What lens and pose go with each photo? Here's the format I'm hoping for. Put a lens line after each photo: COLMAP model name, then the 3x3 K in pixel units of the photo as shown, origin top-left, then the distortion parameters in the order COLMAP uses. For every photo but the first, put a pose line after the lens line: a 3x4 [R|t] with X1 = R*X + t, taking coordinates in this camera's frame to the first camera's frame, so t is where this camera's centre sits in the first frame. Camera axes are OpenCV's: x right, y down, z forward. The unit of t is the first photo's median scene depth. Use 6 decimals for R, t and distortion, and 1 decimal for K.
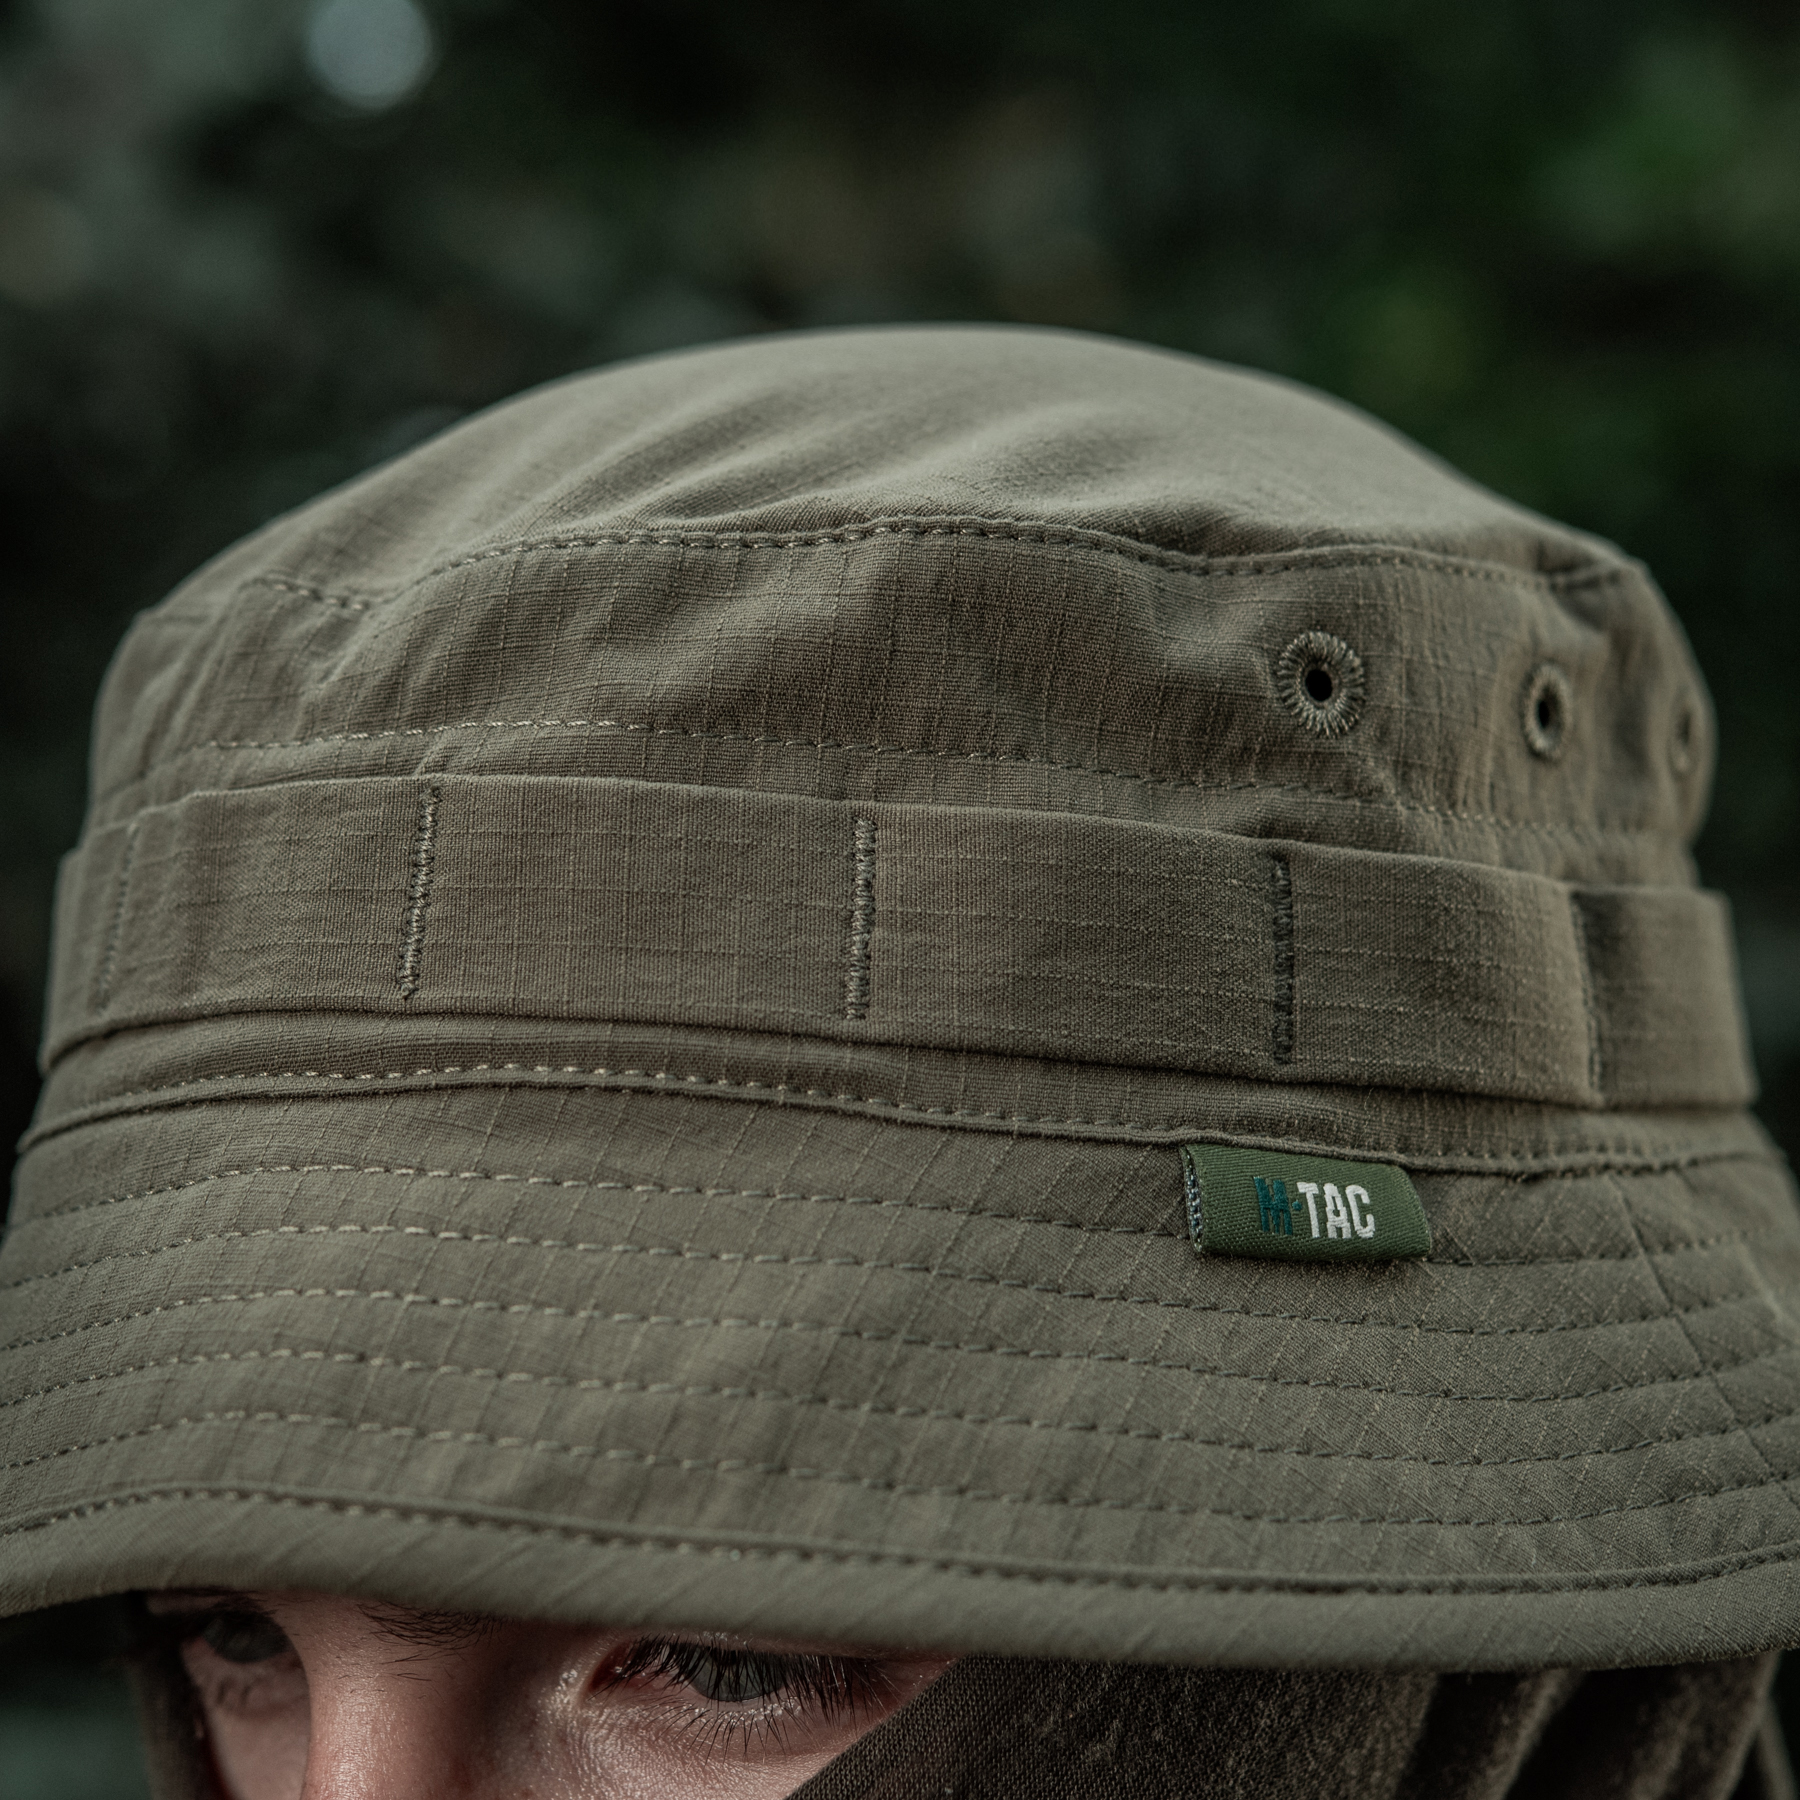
lens RADIAL K [[5016.0, 0, 900.0], [0, 5016.0, 900.0], [0, 0, 1]] dist [0.053119, 0.304372]
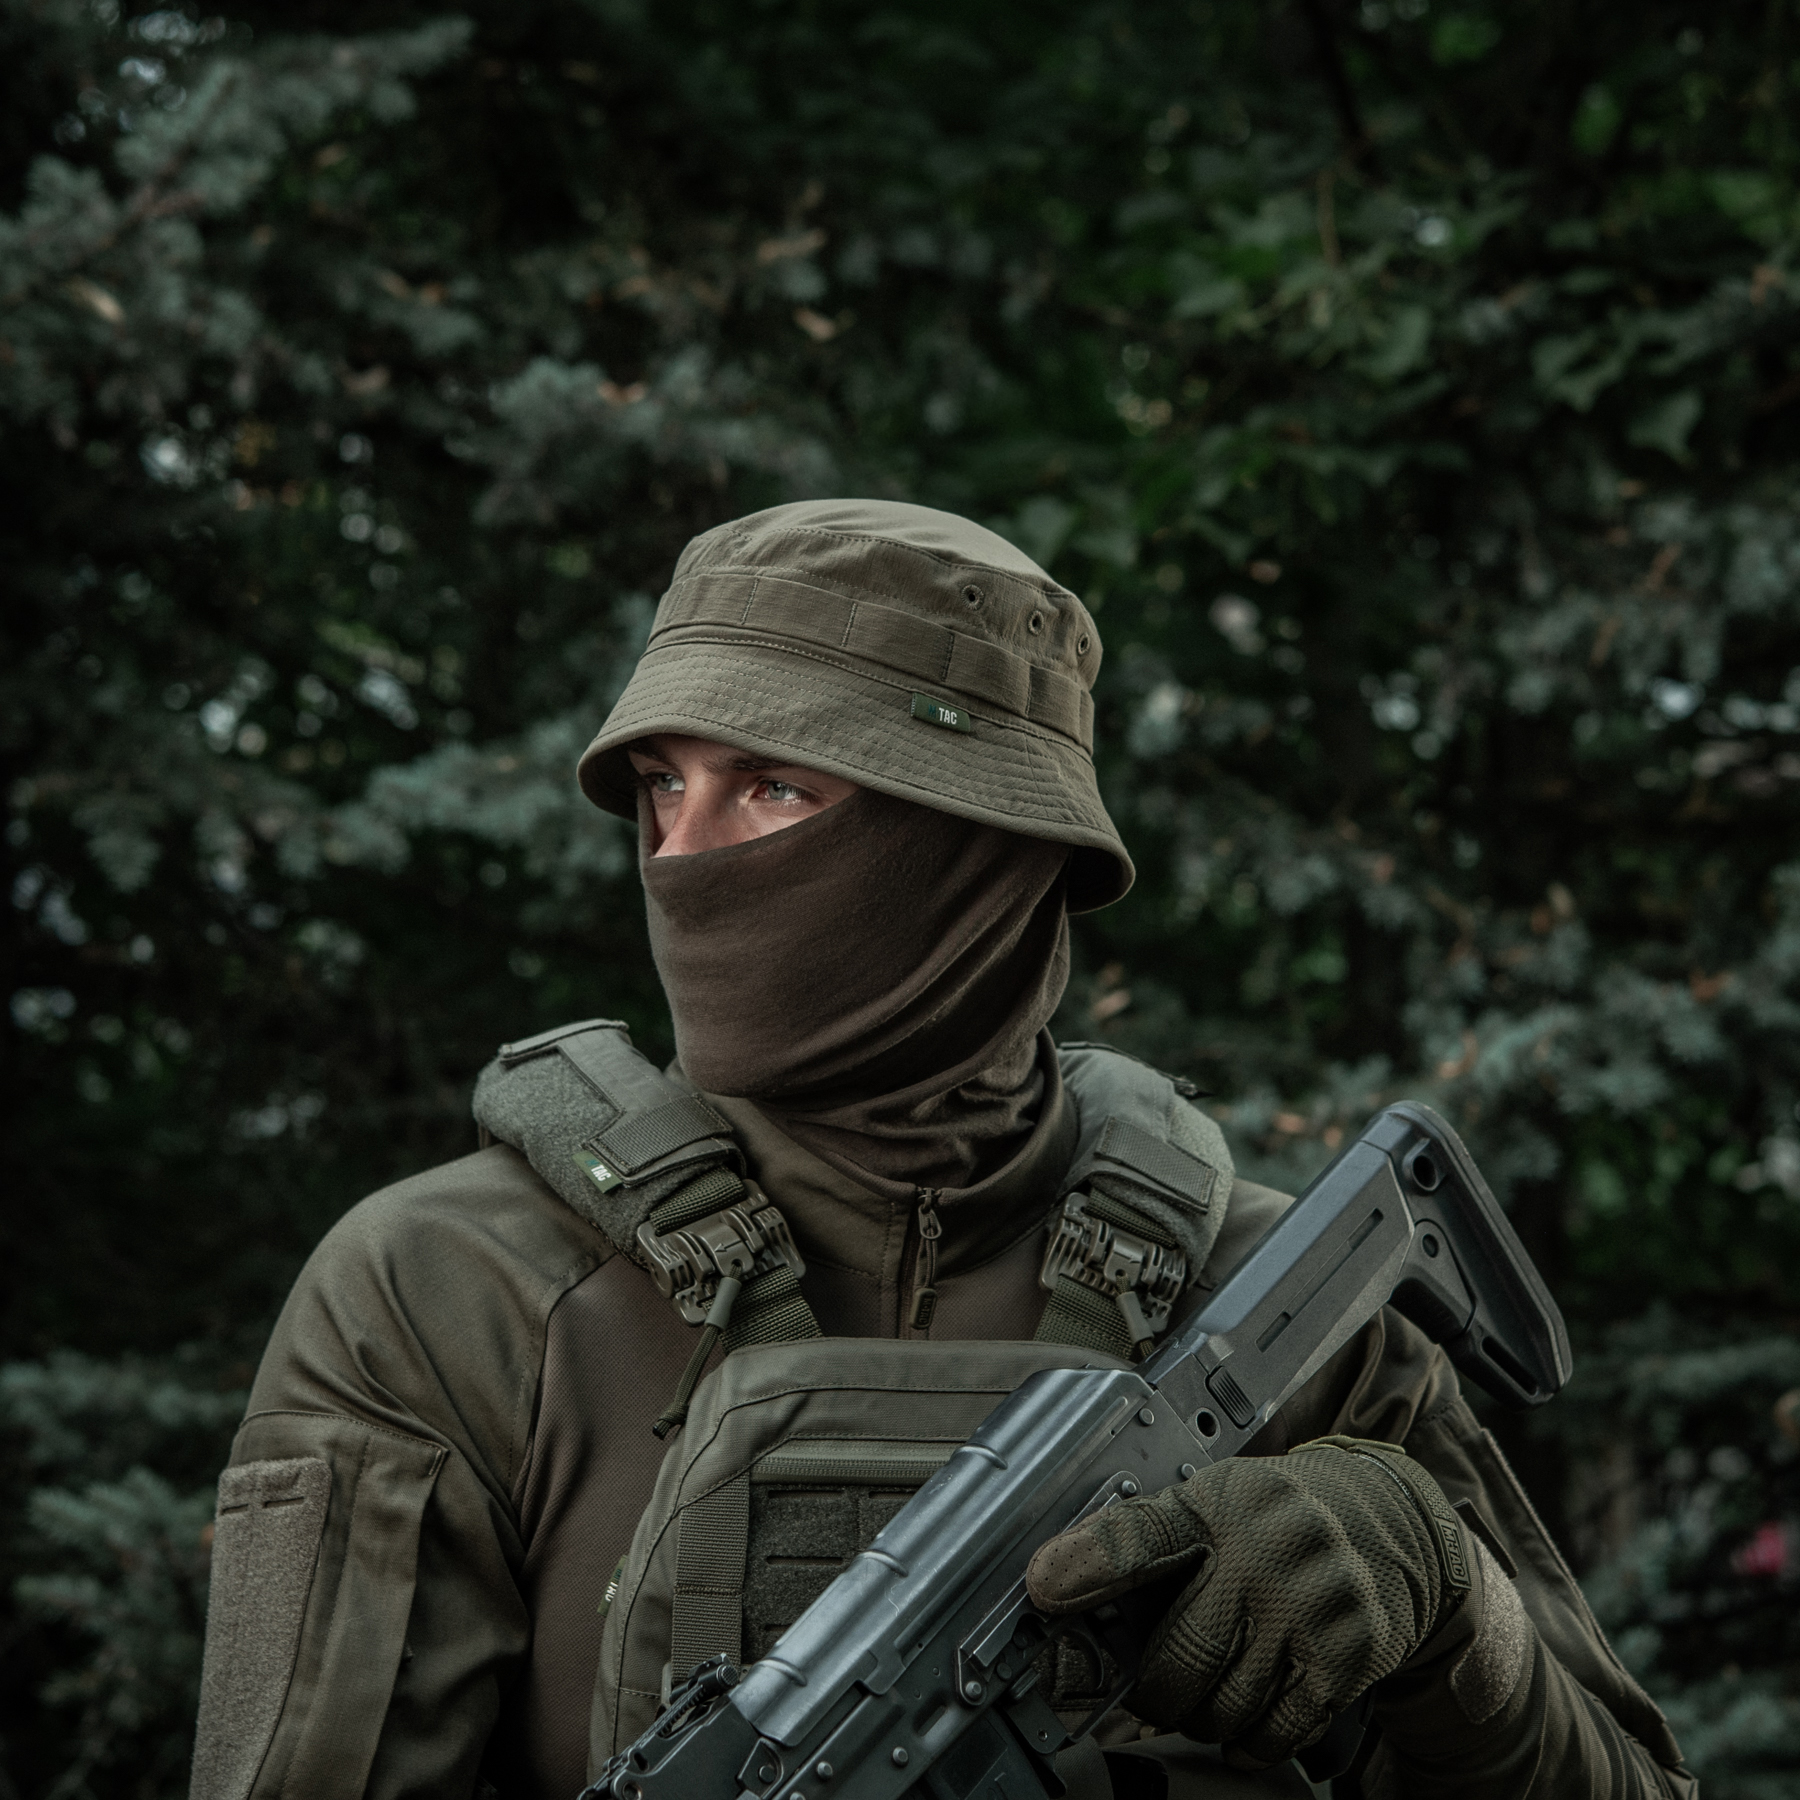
lens RADIAL K [[5325.0, 0, 900.0], [0, 5325.0, 900.0], [0, 0, 1]] dist [0.046029, -0.802716]
pose [[0.978556, 0.190141, -0.079209, 0.429775], [-0.195958, 0.977848, -0.073571, 0.547368], [0.063465, 0.087515, 0.994139, -3.421190]]
